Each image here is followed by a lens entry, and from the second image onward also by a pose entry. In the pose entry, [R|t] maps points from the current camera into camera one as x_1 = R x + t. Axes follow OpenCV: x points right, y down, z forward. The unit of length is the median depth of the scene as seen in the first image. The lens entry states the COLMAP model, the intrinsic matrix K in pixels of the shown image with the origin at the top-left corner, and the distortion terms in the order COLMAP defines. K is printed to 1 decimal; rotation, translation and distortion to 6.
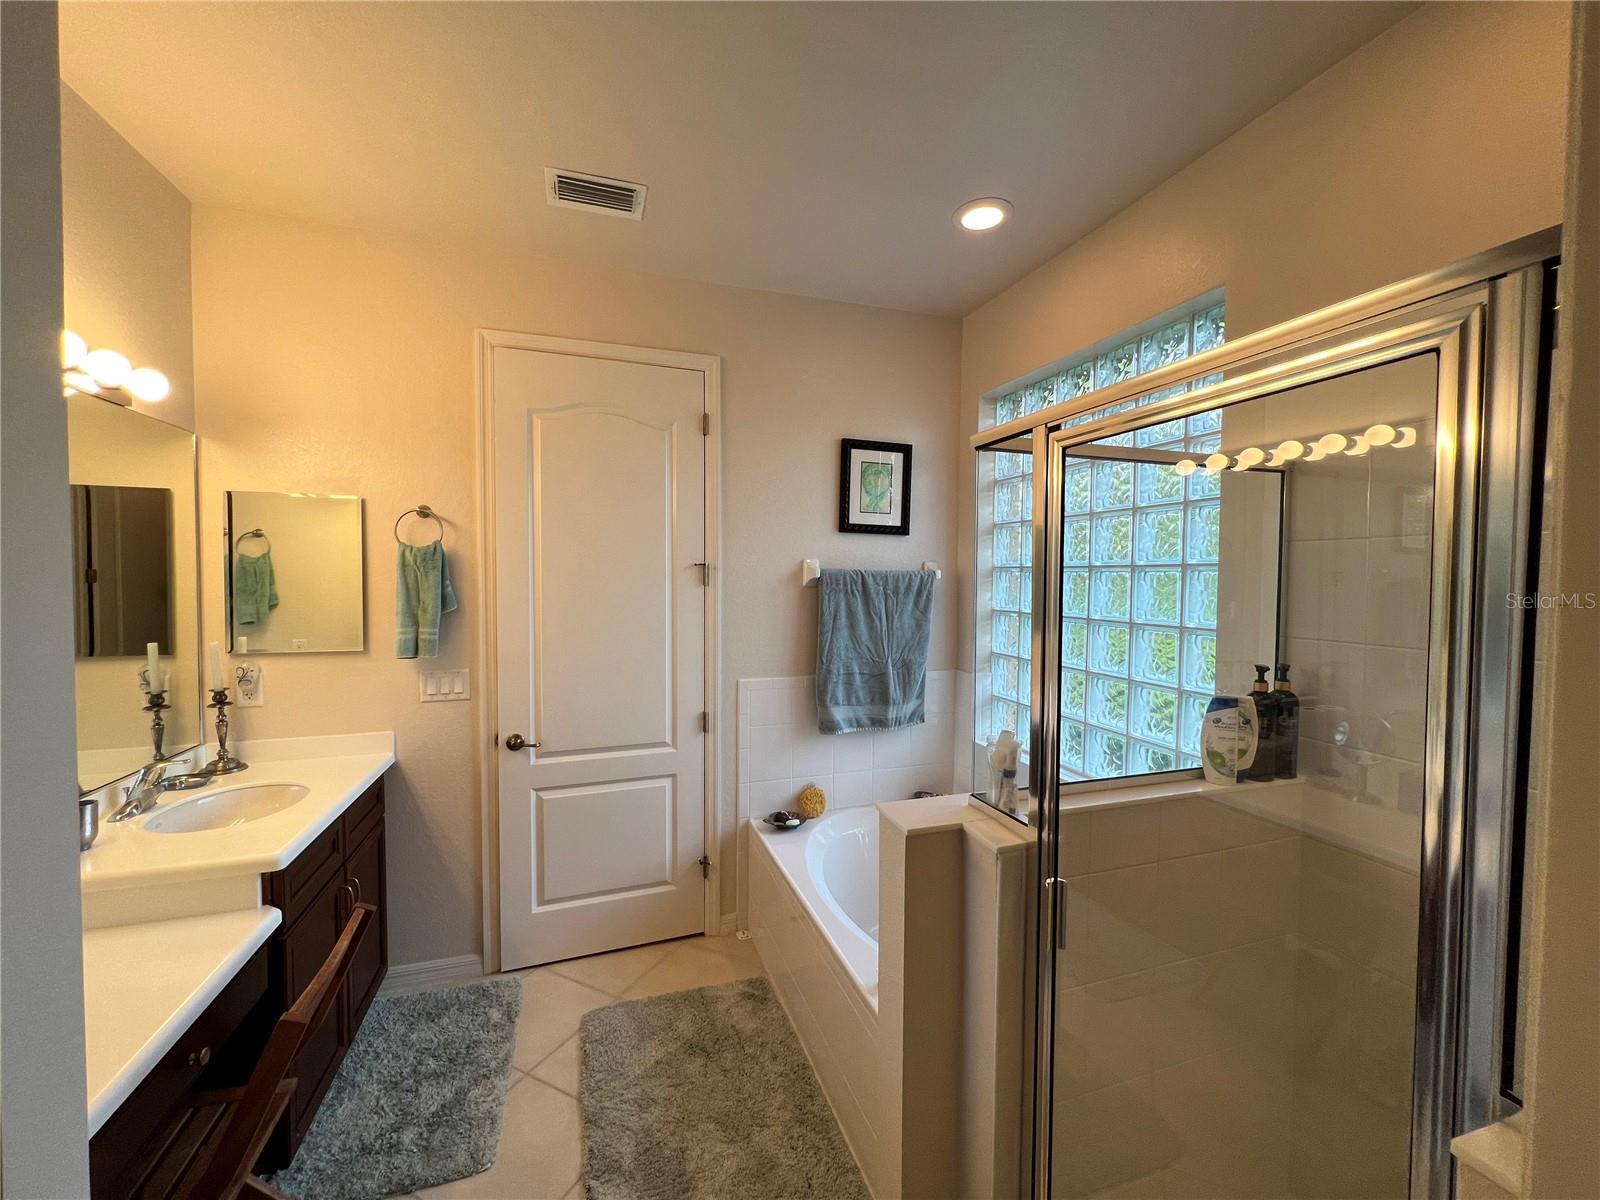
lens RADIAL K [[638.4, 0, 800.7], [0, 638.4, 599.4], [0, 0, 1]] dist [-0.001110, 0.000008]
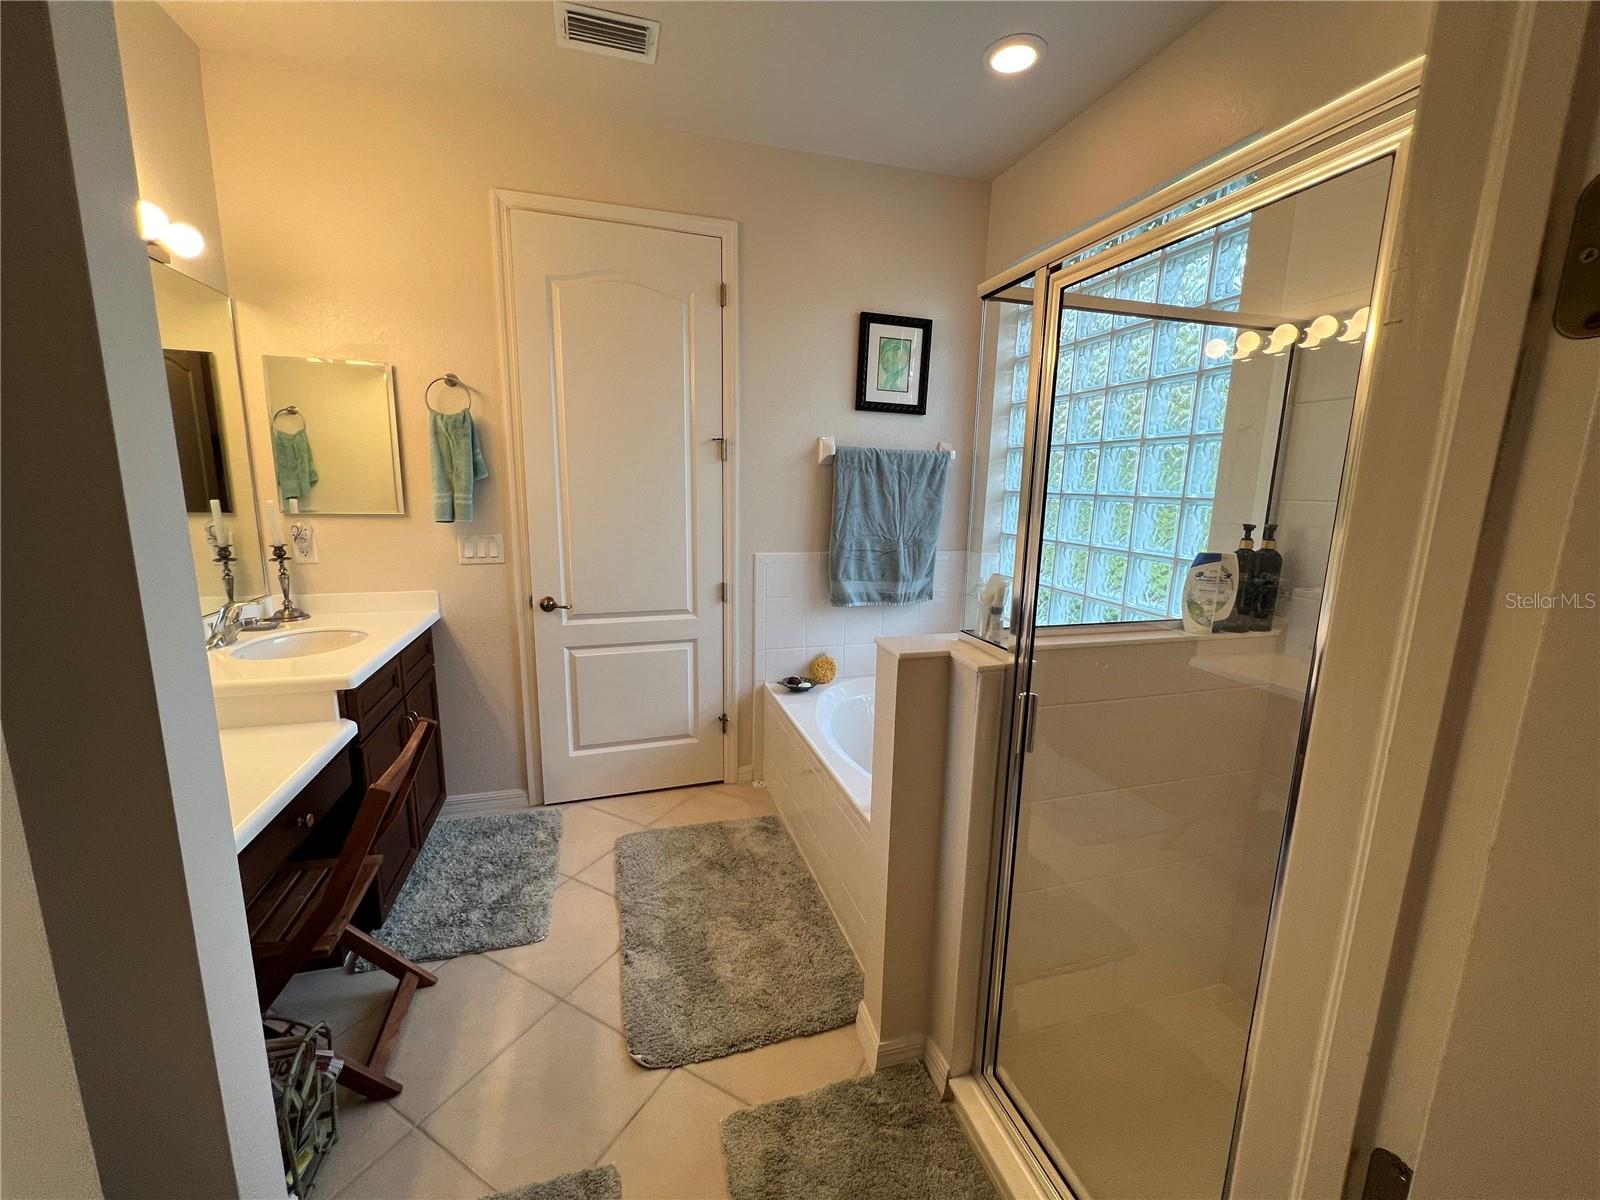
lens RADIAL K [[638.4, 0, 800.6], [0, 638.4, 599.4], [0, 0, 1]] dist [-0.001110, 0.000008]
pose [[0.999303, 0.019116, -0.032070, 0.015593], [-0.014277, 0.989349, 0.144863, 0.060868], [0.034497, -0.144304, 0.988932, -0.057945]]
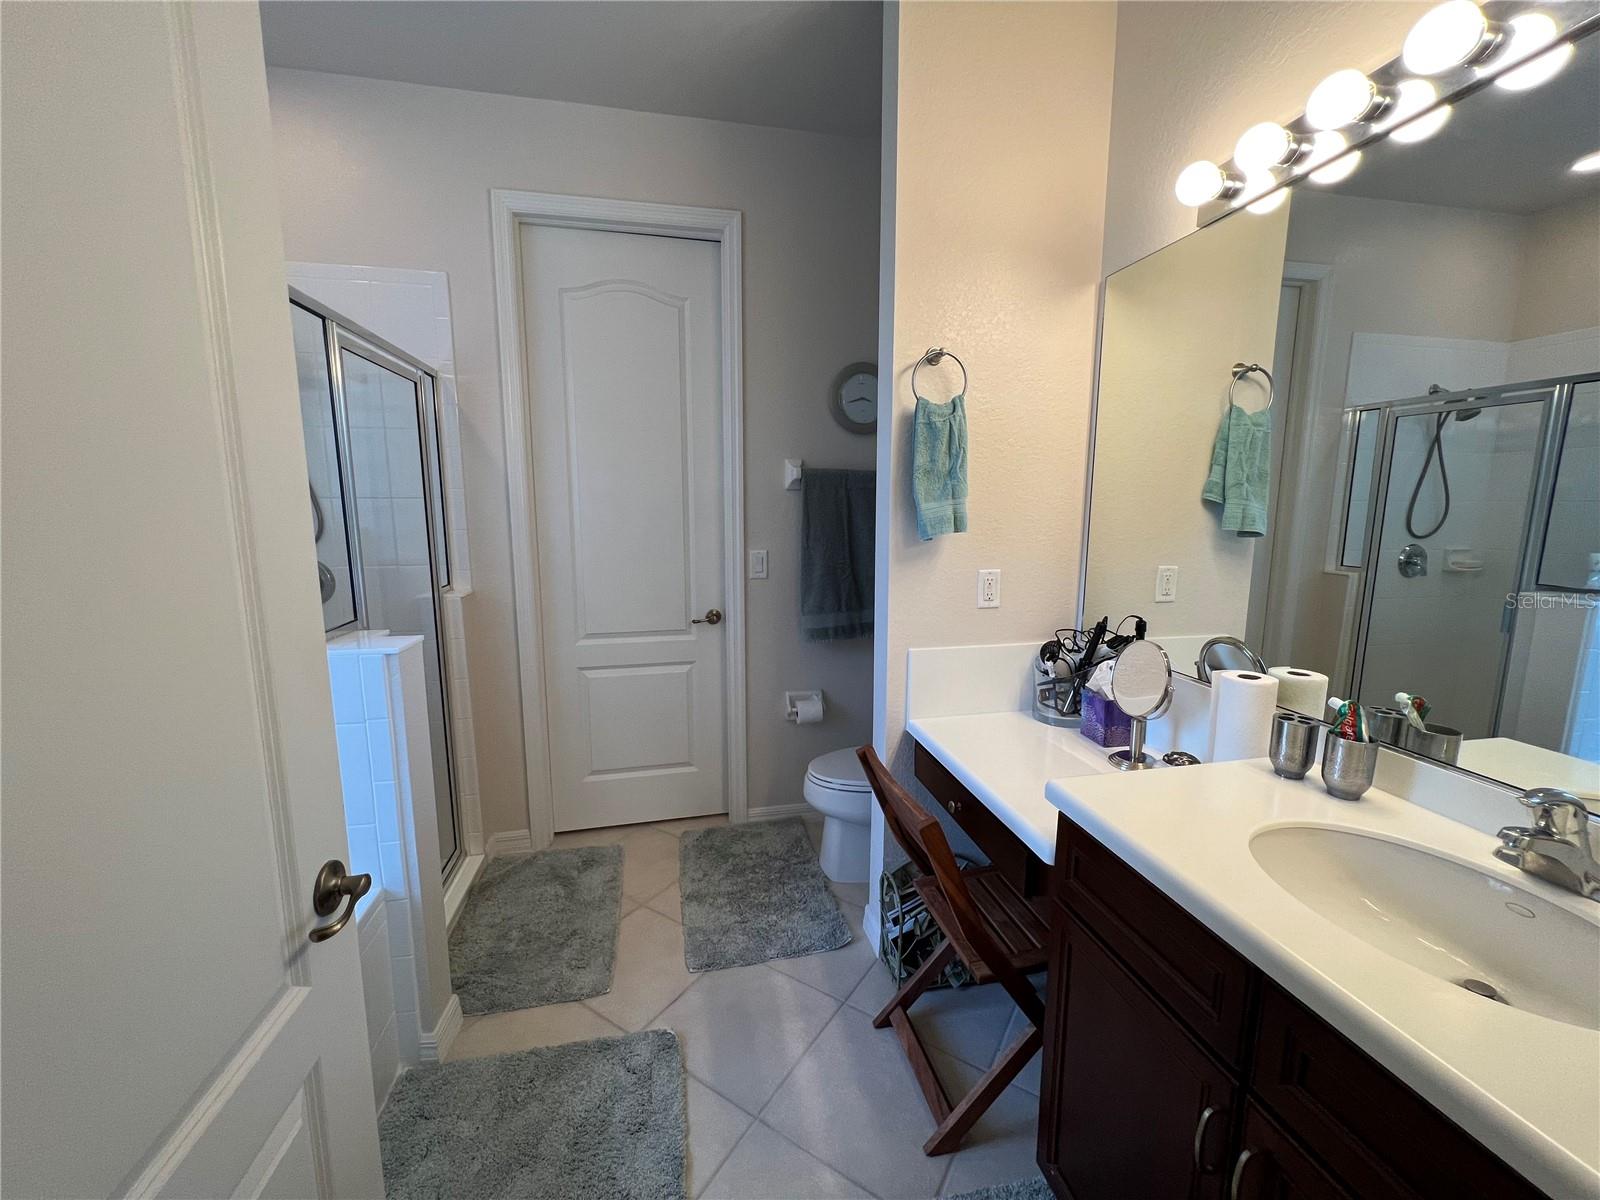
lens RADIAL K [[638.4, 0, 800.8], [0, 638.4, 599.9], [0, 0, 1]] dist [-0.001110, 0.000008]
pose [[-0.993462, -0.020907, 0.112231, -0.444555], [-0.000483, 0.983849, 0.179002, 0.027961], [-0.114160, 0.177778, -0.977426, 1.308503]]
